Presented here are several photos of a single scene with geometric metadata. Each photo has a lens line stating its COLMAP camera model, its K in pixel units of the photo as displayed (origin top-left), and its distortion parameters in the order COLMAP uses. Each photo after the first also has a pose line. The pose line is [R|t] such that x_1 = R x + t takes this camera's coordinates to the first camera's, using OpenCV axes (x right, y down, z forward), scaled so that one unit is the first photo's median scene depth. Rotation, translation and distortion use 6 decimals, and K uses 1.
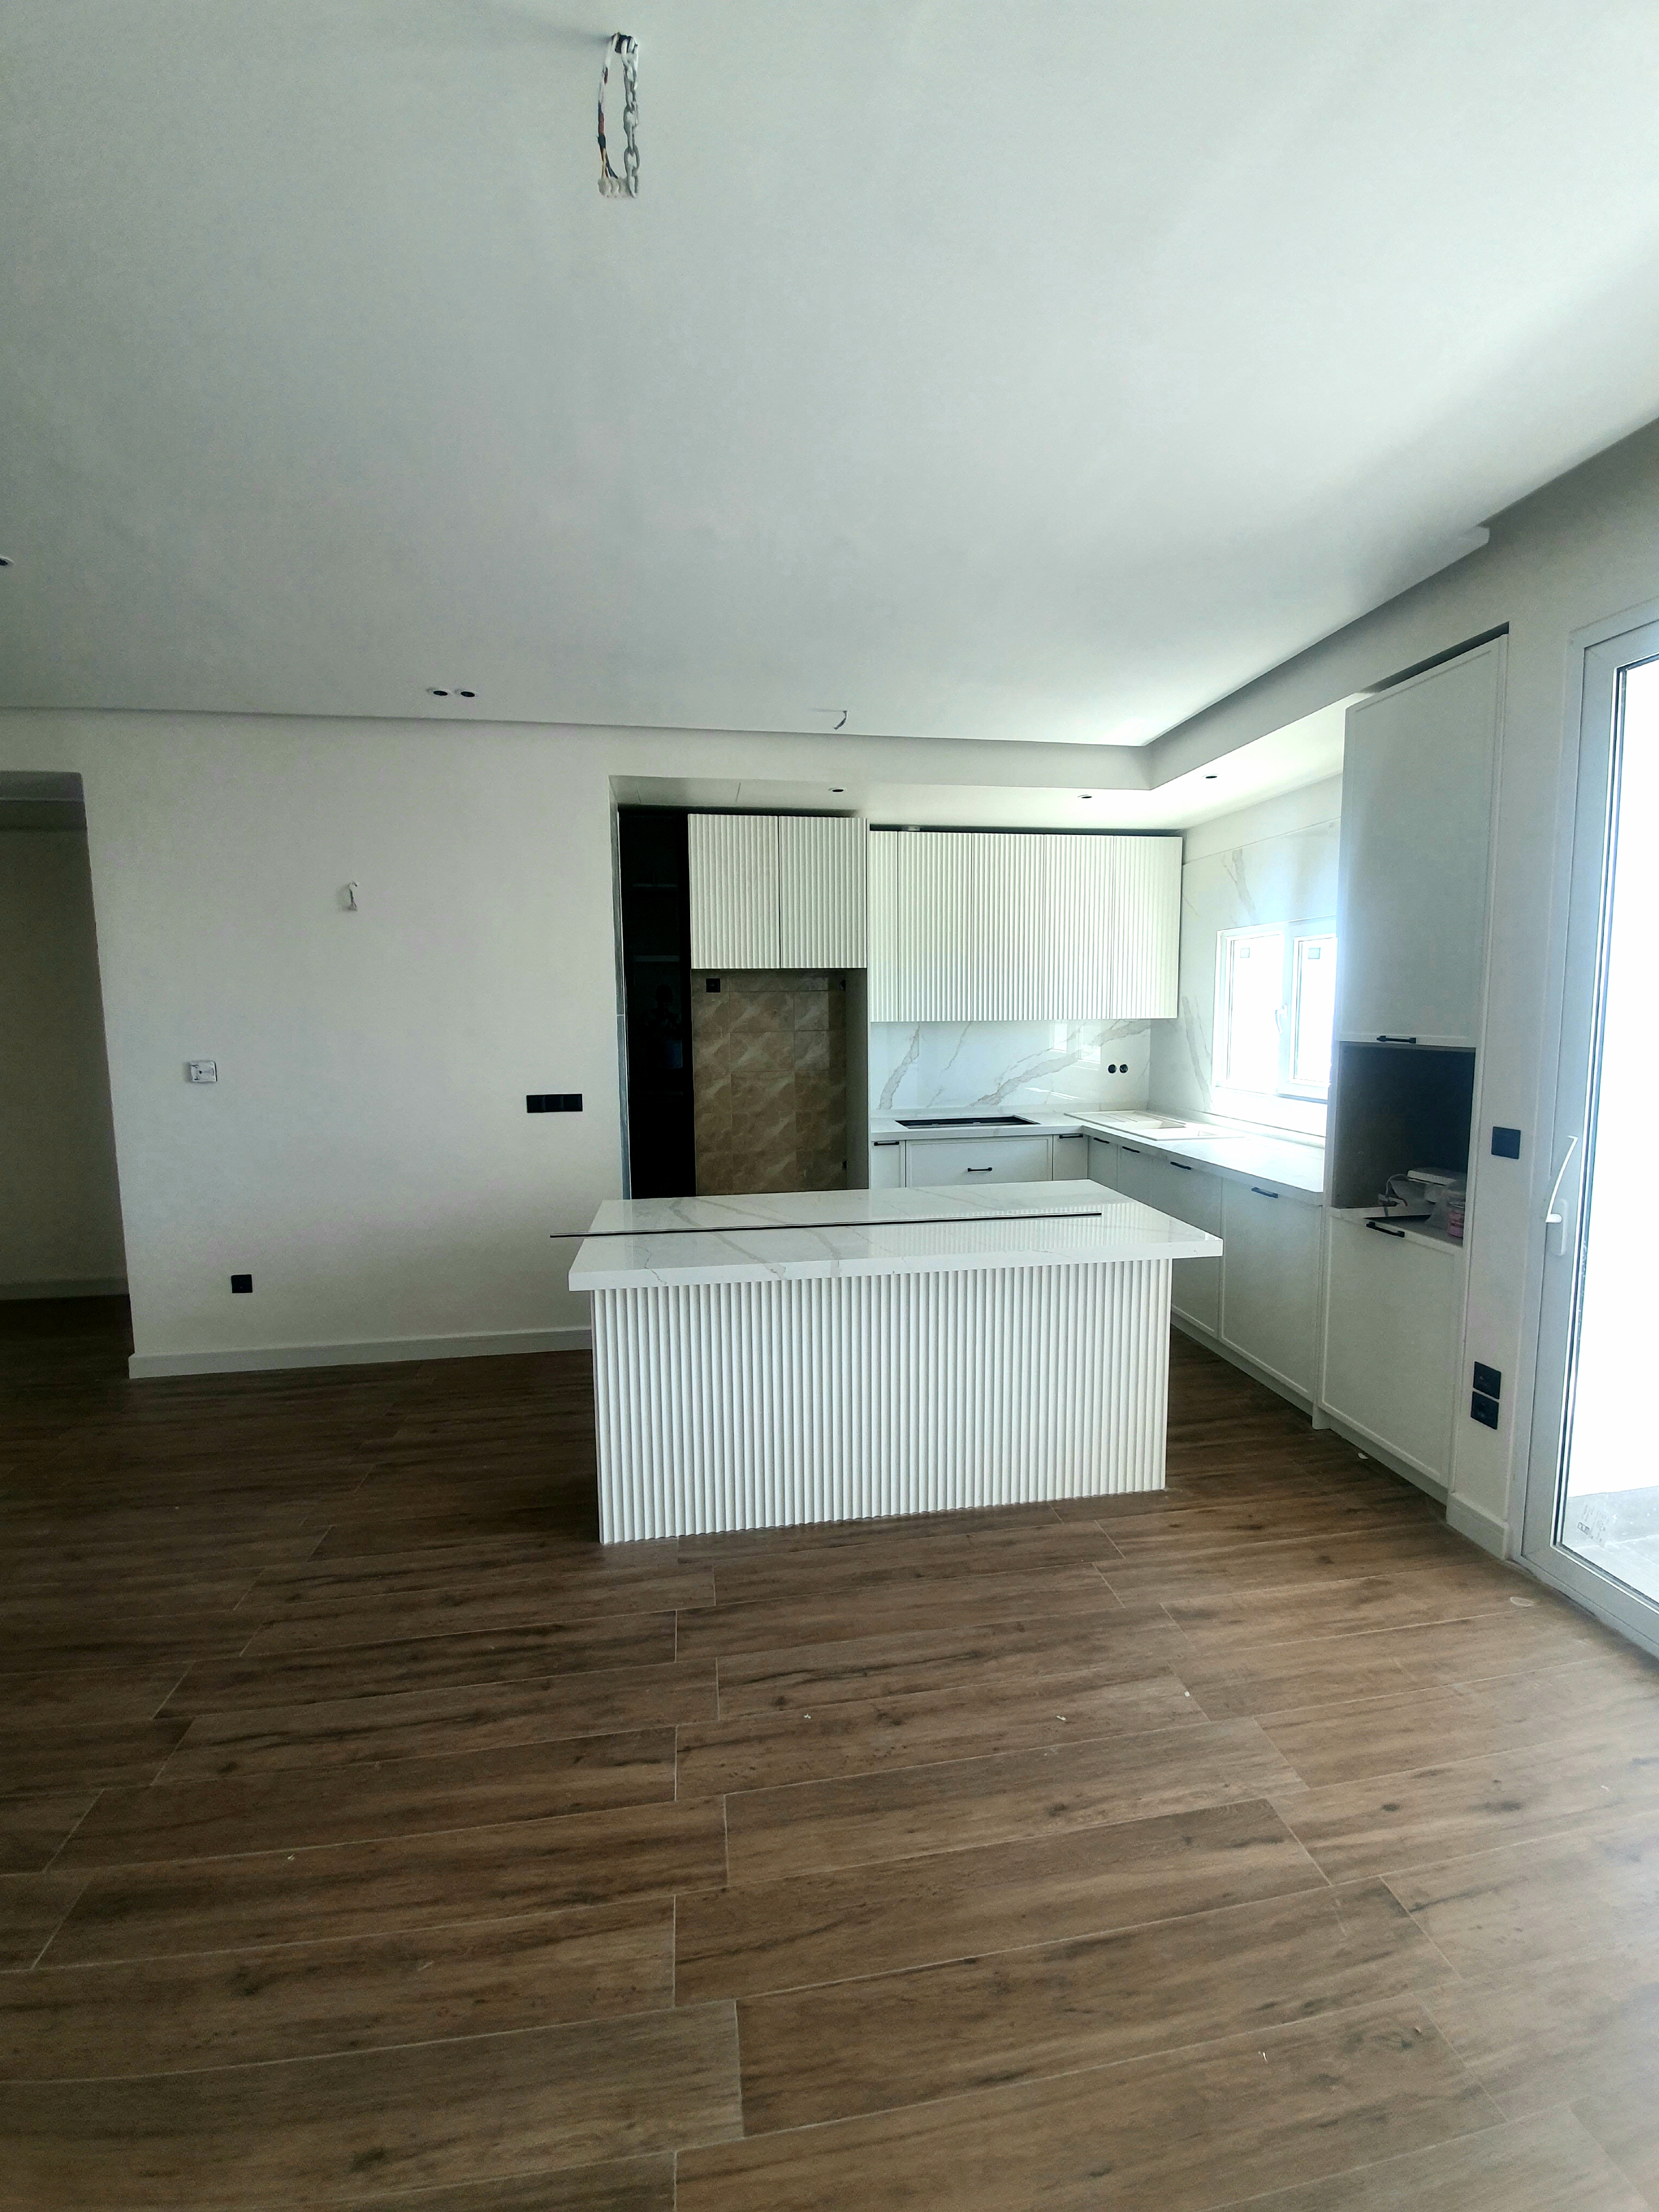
lens RADIAL K [[874.5, 0, 827.7], [0, 874.5, 1094.9], [0, 0, 1]] dist [0.010756, -0.018353]
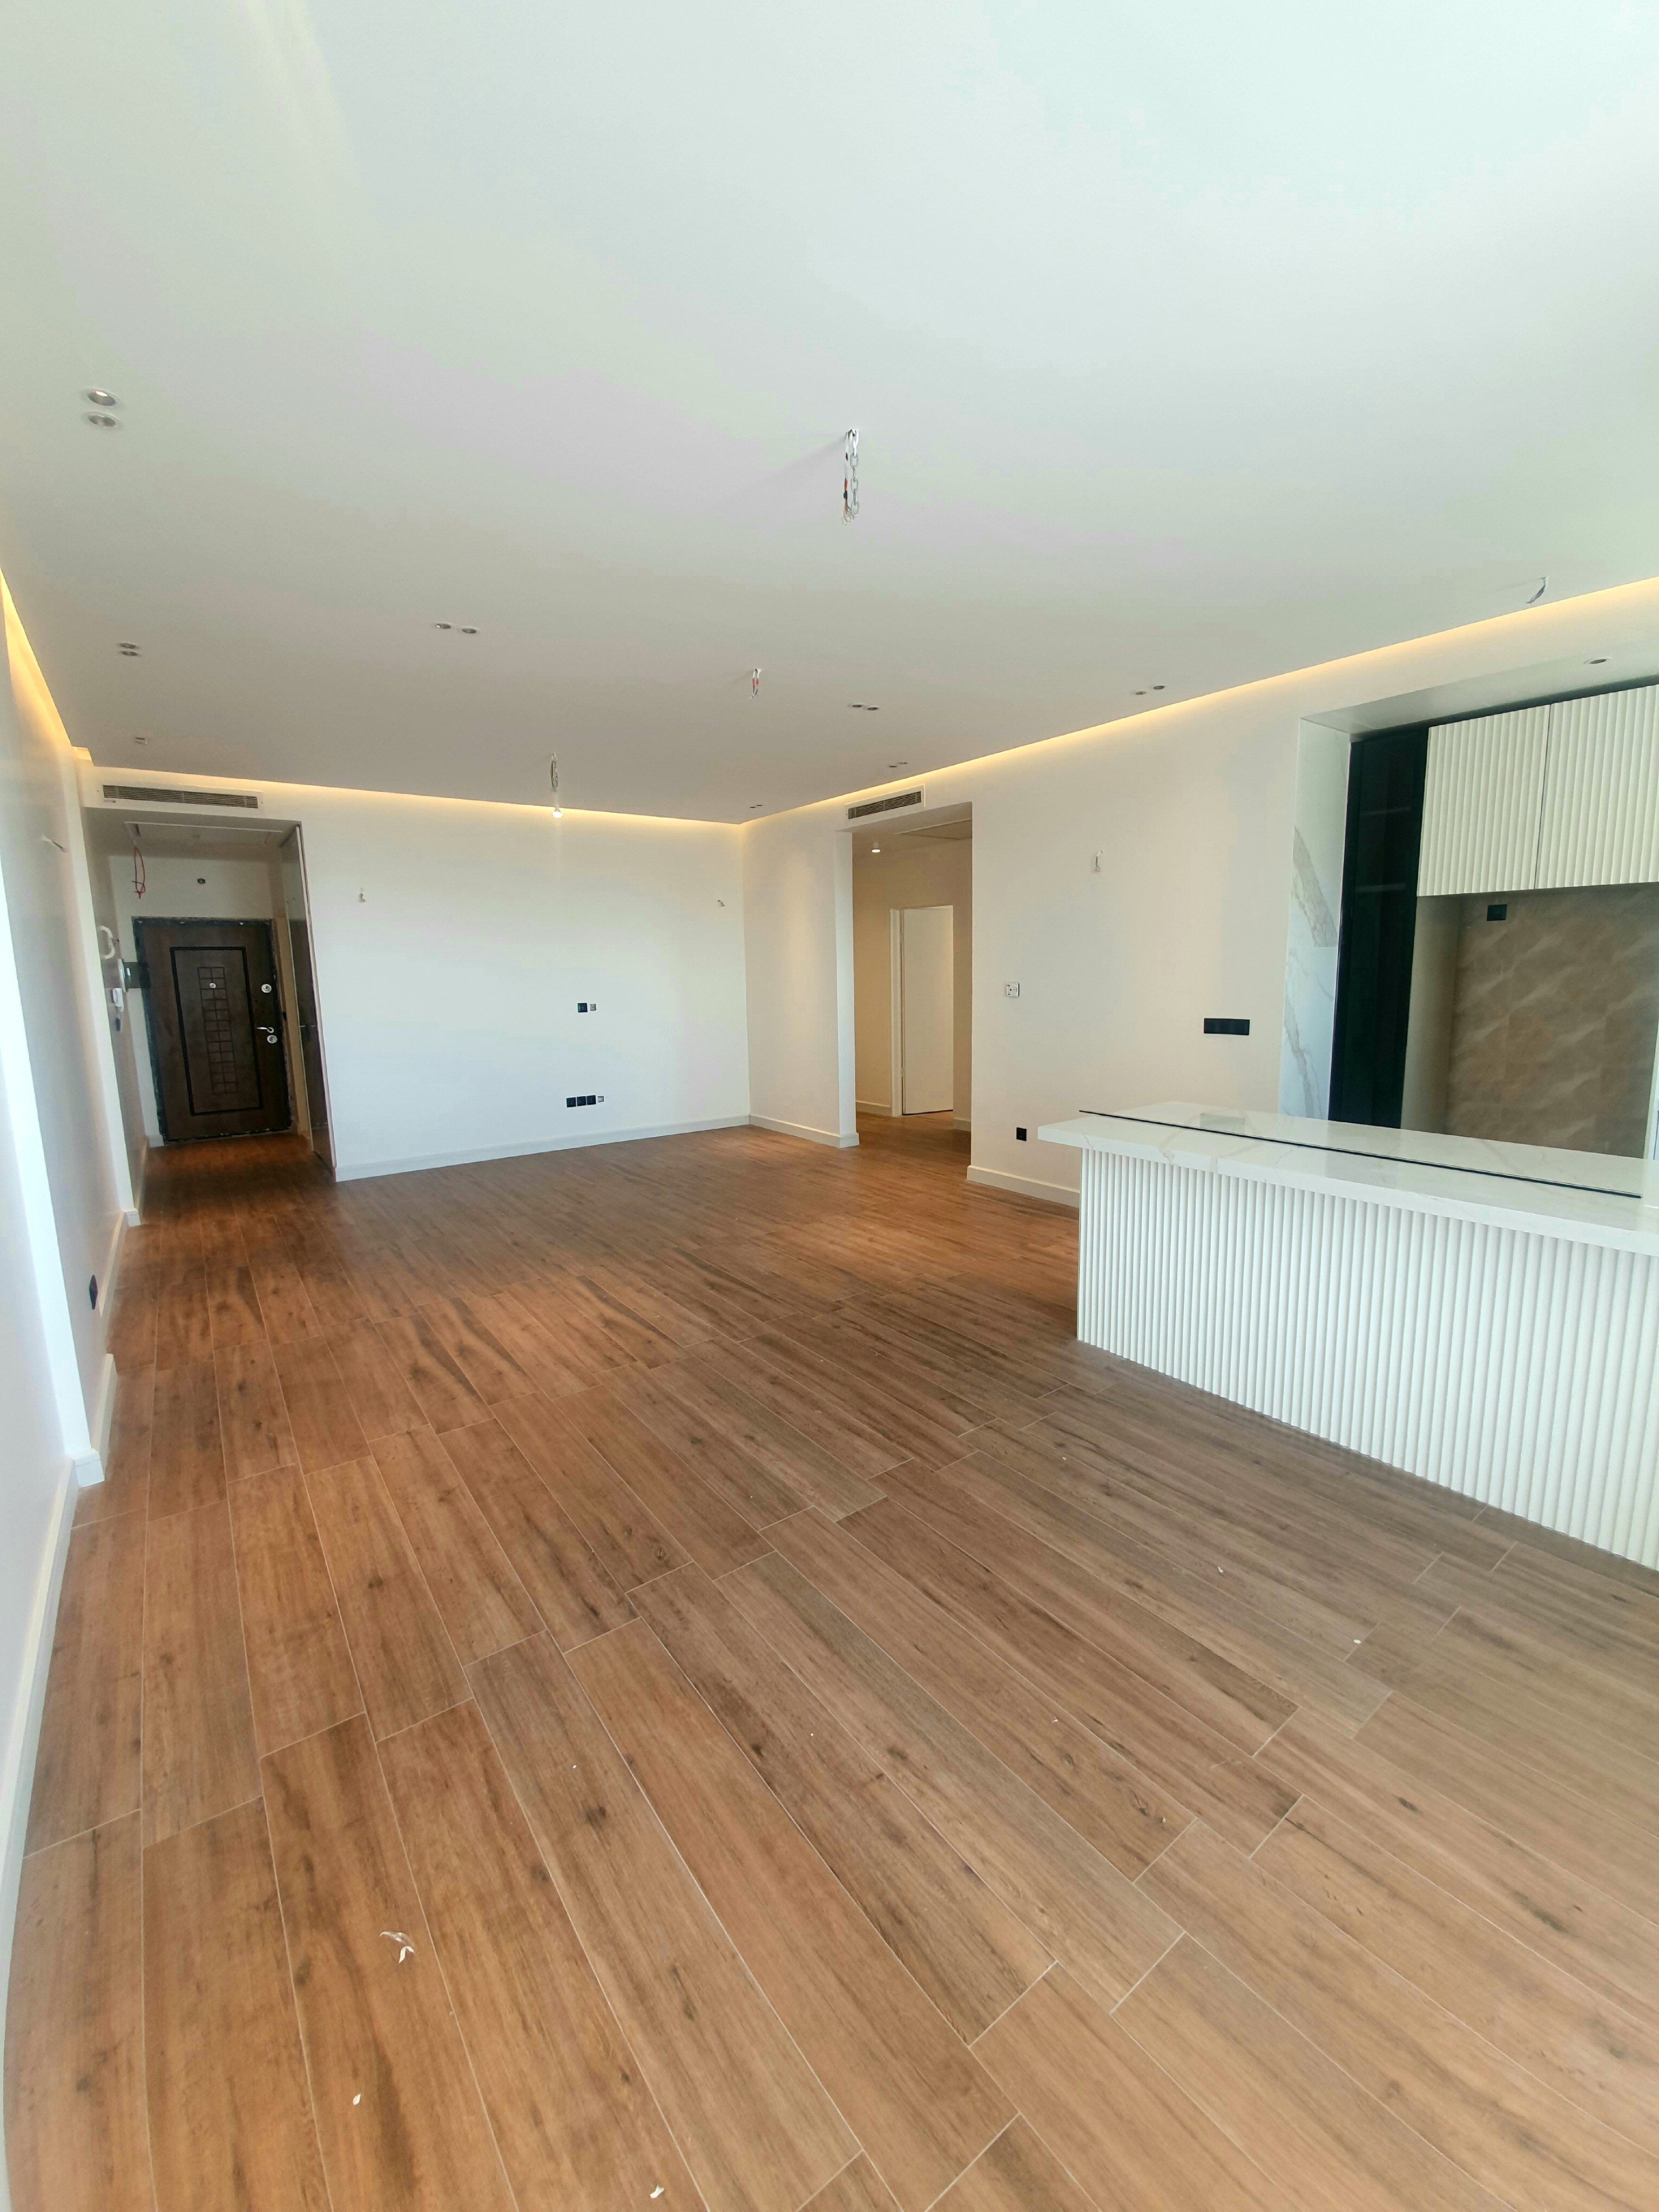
lens RADIAL K [[874.5, 0, 827.7], [0, 874.5, 1094.9], [0, 0, 1]] dist [0.010756, -0.018353]
pose [[0.464402, 0.130029, -0.876027, 0.876358], [-0.070251, 0.991455, 0.109920, 0.017227], [0.882834, 0.010495, 0.469569, 0.017291]]
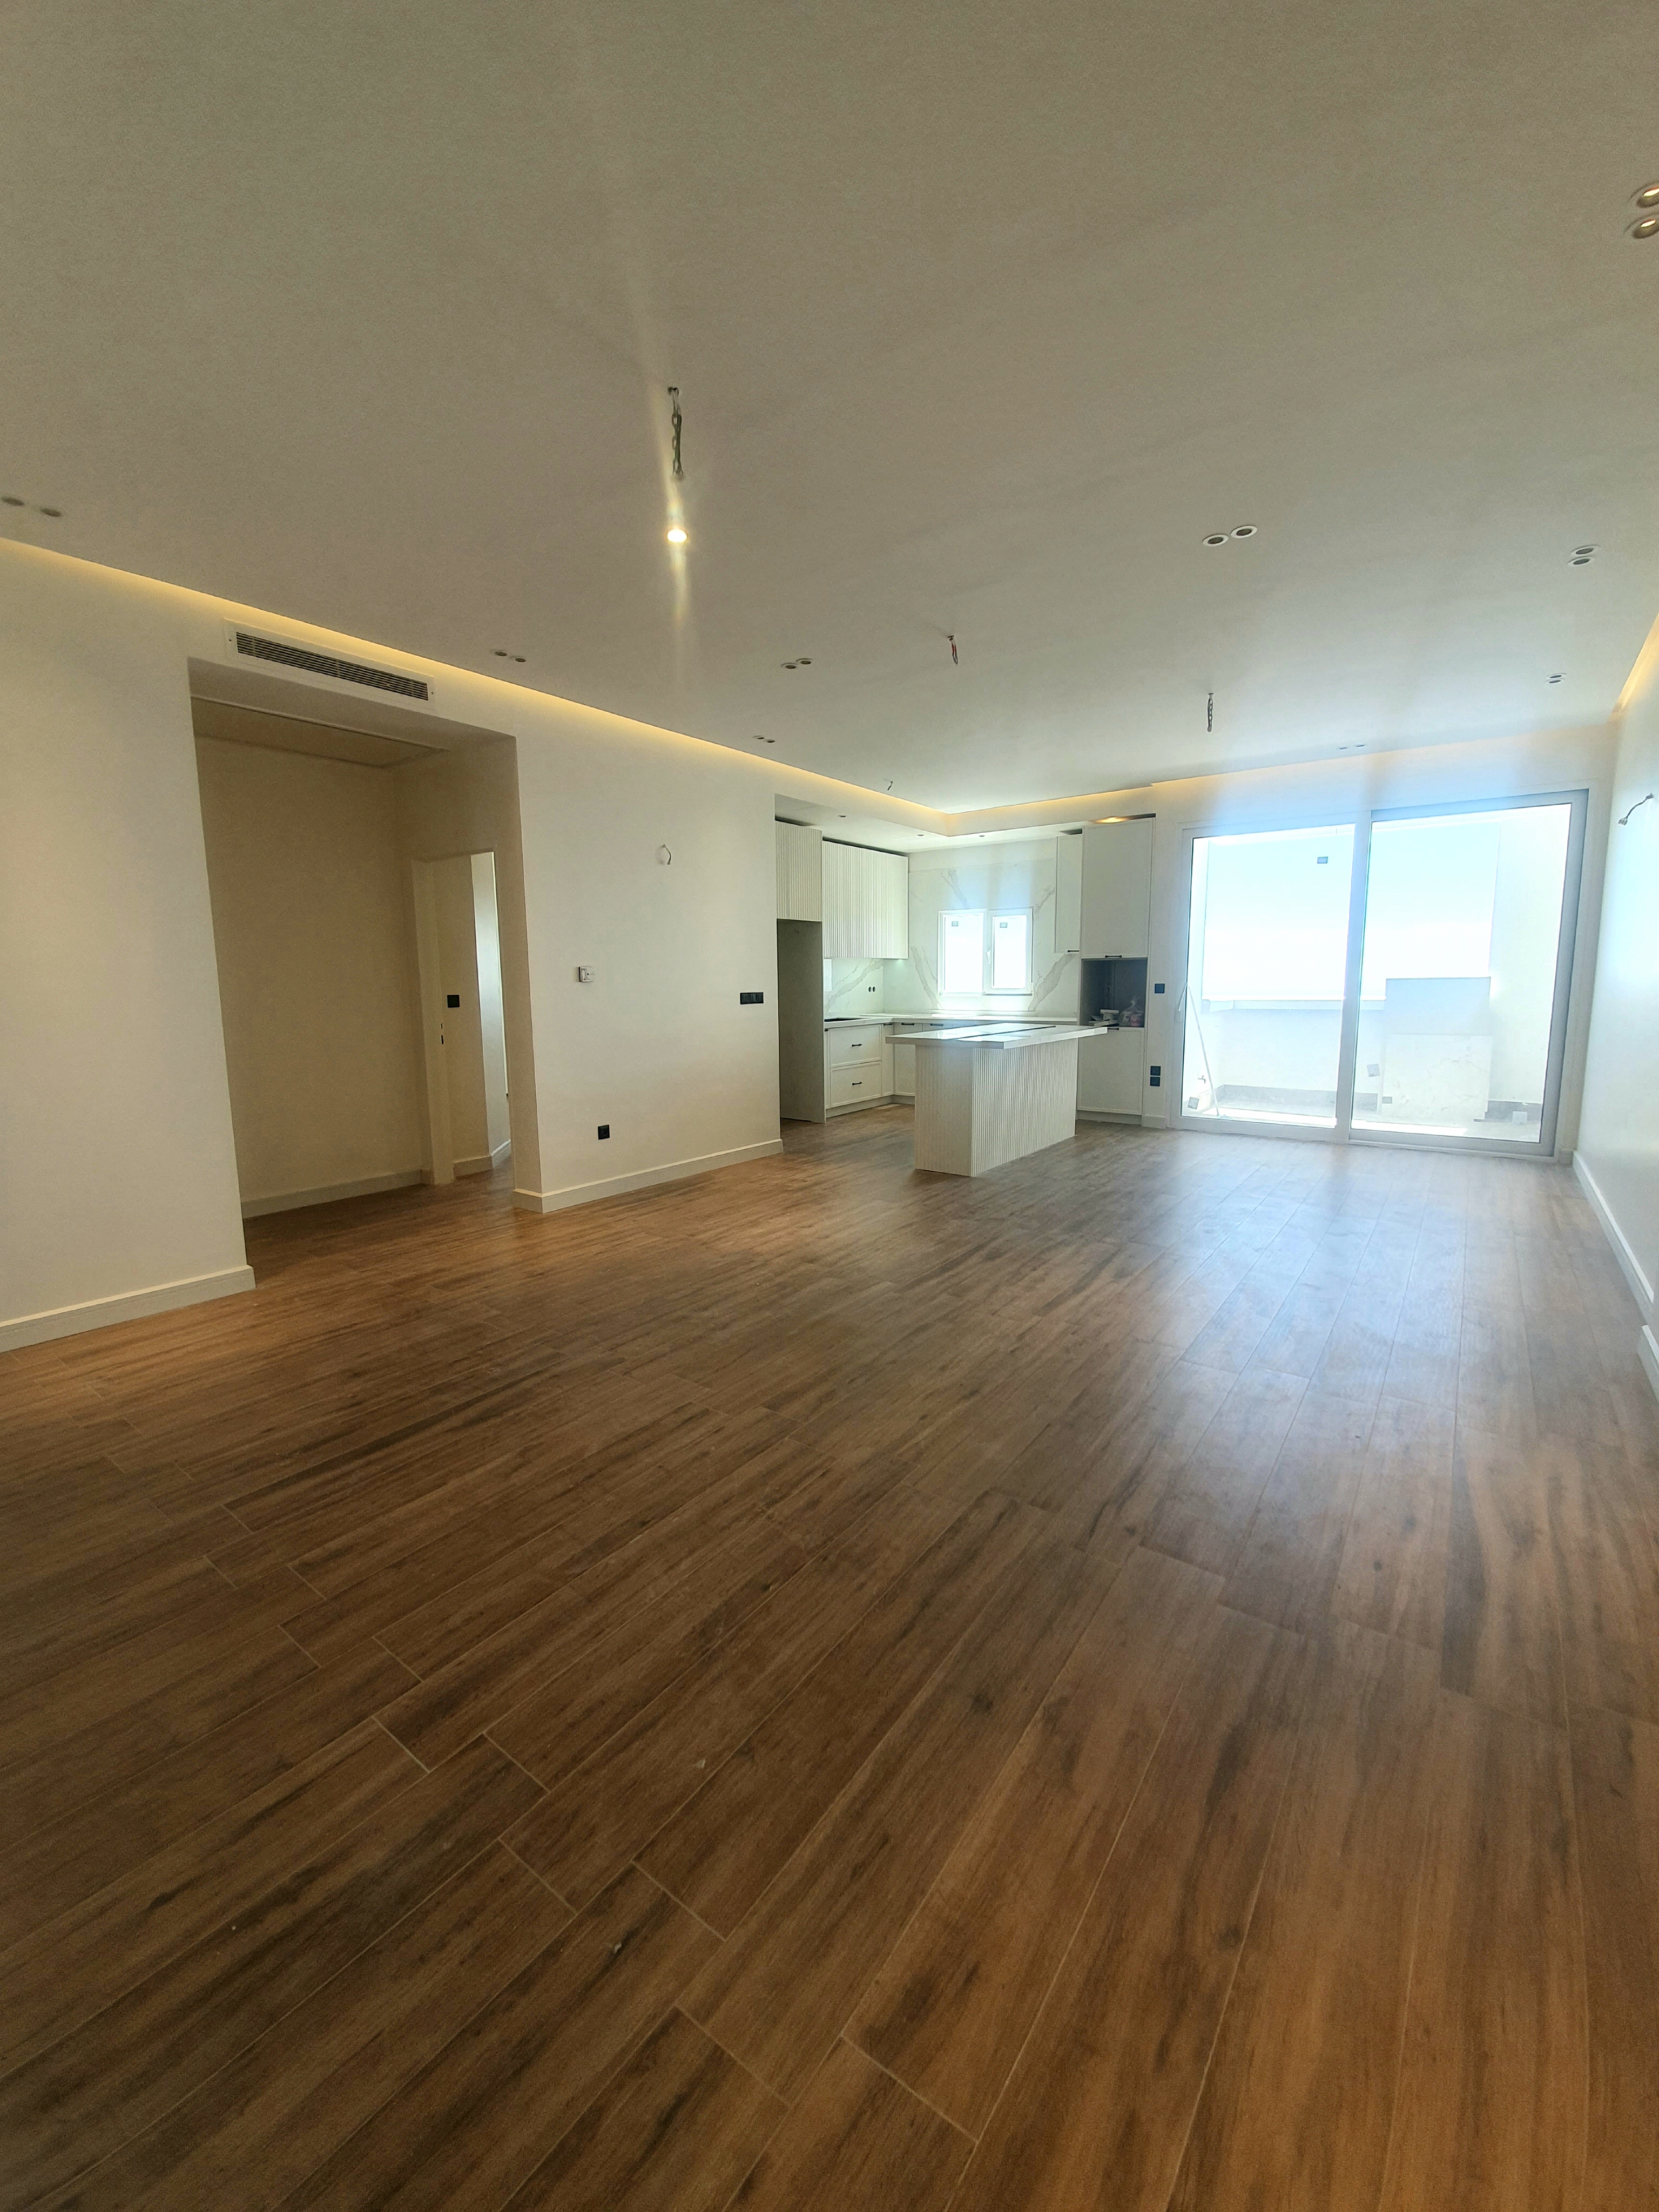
lens RADIAL K [[874.5, 0, 827.7], [0, 874.5, 1094.9], [0, 0, 1]] dist [0.010756, -0.018353]
pose [[0.710982, -0.090673, 0.697340, -2.525916], [0.070830, 0.995843, 0.057271, 0.193765], [-0.699634, 0.008674, 0.714449, -0.401753]]
